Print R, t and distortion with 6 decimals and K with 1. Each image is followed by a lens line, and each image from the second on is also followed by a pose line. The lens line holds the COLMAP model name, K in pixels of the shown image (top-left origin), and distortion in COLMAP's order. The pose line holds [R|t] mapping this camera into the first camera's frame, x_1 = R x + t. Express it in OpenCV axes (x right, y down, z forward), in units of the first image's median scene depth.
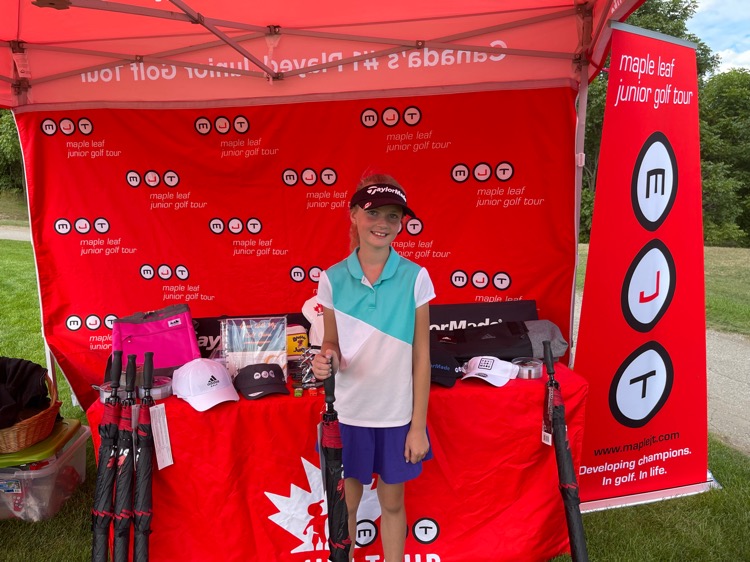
lens RADIAL K [[565.4, 0, 373.9], [0, 565.4, 268.0], [0, 0, 1]] dist [0.077690, -0.108571]
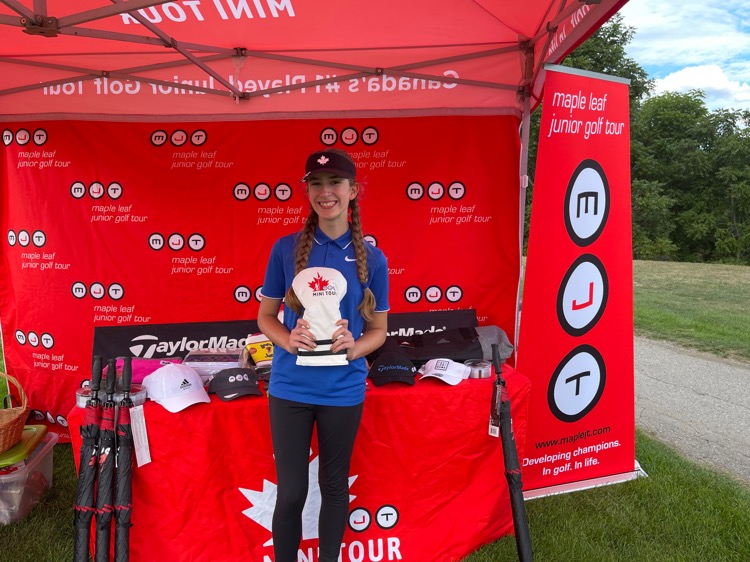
lens RADIAL K [[570.6, 0, 375.8], [0, 570.6, 280.0], [0, 0, 1]] dist [0.083577, -0.118672]
pose [[0.995801, 0.001309, 0.091534, -0.024000], [-0.001253, 0.999999, -0.000673, 0.002514], [-0.091535, 0.000555, 0.995802, -0.078196]]
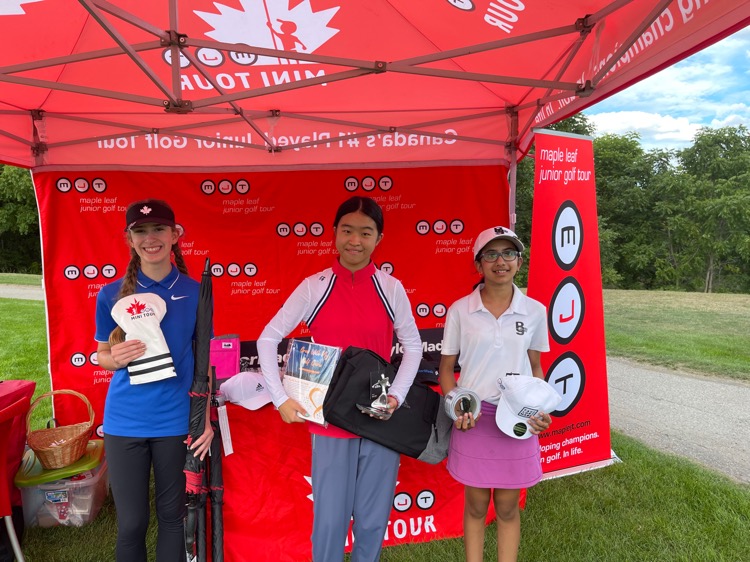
lens RADIAL K [[570.0, 0, 378.0], [0, 570.0, 281.2], [0, 0, 1]] dist [0.090408, -0.110116]
pose [[0.984497, -0.012229, 0.174976, -0.183072], [0.022990, 0.997957, -0.059604, 0.030353], [-0.173890, 0.062703, 0.982767, -0.255956]]
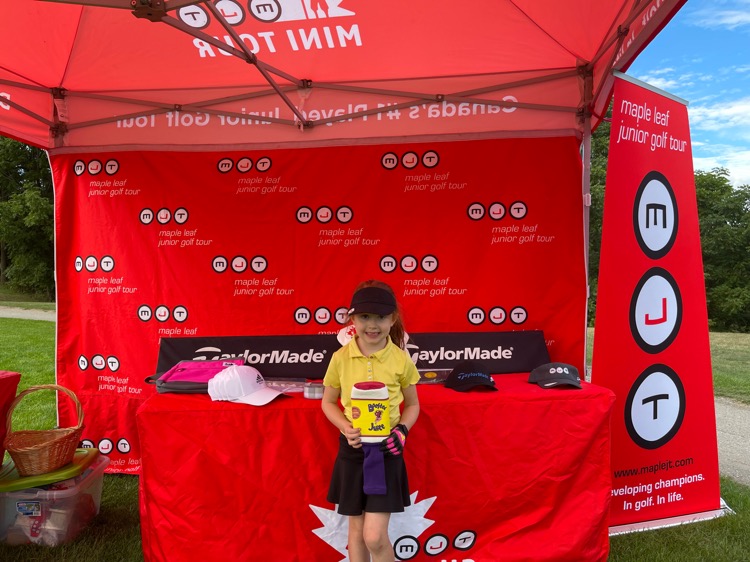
lens RADIAL K [[569.5, 0, 375.7], [0, 569.5, 281.2], [0, 0, 1]] dist [0.068339, -0.094998]
pose [[0.998604, 0.014079, 0.050908, -0.094065], [-0.006657, 0.989682, -0.143127, 0.121246], [-0.052397, 0.142588, 0.988394, -0.045101]]
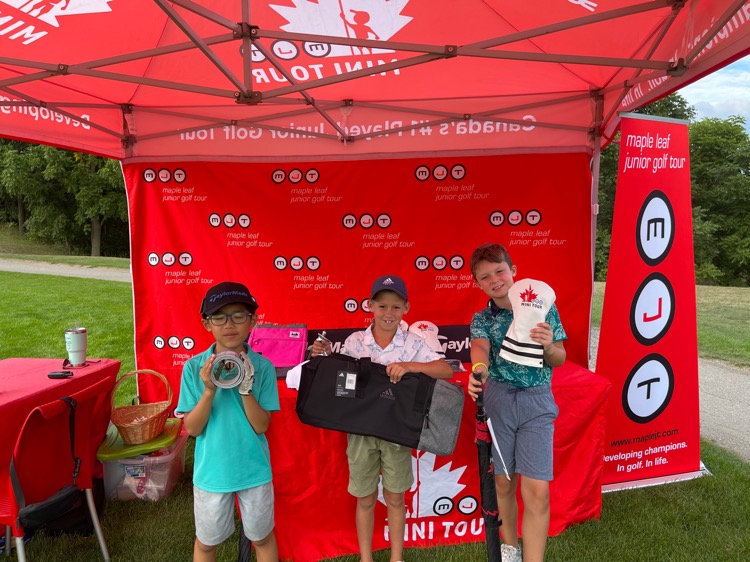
lens RADIAL K [[571.2, 0, 373.8], [0, 571.2, 276.1], [0, 0, 1]] dist [0.088713, -0.123316]
pose [[0.999354, 0.007796, 0.035069, -0.164049], [-0.005970, 0.998636, -0.051872, 0.025834], [-0.035426, 0.051629, 0.998038, -0.238189]]
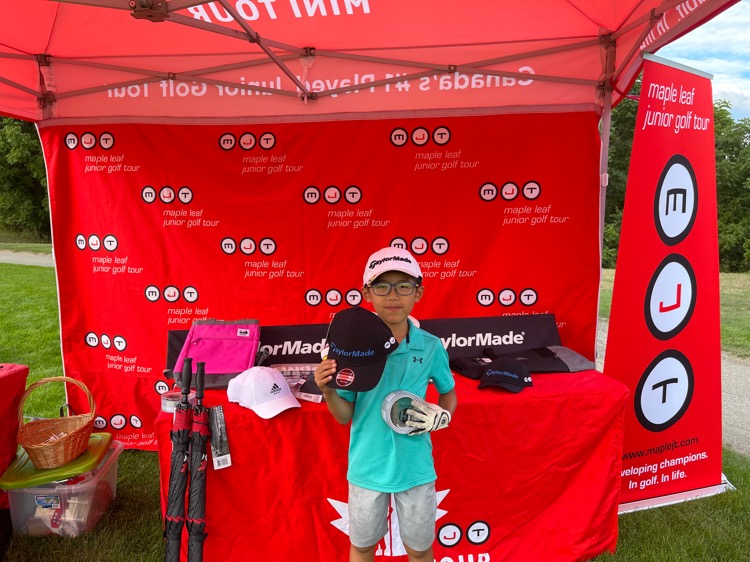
lens RADIAL K [[569.5, 0, 376.5], [0, 569.5, 279.3], [0, 0, 1]] dist [0.082839, -0.117427]
pose [[0.997713, 0.000391, 0.067587, -0.127089], [0.001348, 0.999669, -0.025680, 0.021568], [-0.067574, 0.025712, 0.997383, -0.031543]]
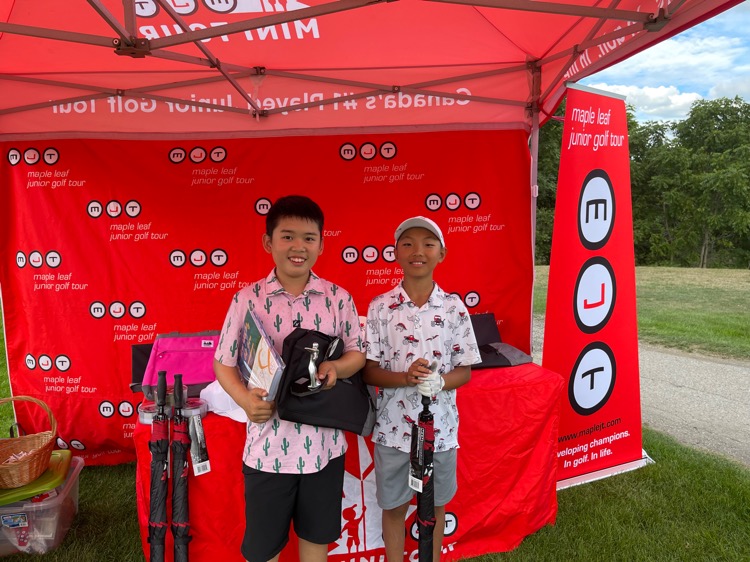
lens RADIAL K [[570.6, 0, 375.8], [0, 570.6, 280.0], [0, 0, 1]] dist [0.083577, -0.118672]
pose [[0.981470, -0.030604, 0.189158, -0.181939], [0.035582, 0.999103, -0.022975, 0.008946], [-0.188286, 0.029280, 0.981678, -0.093267]]
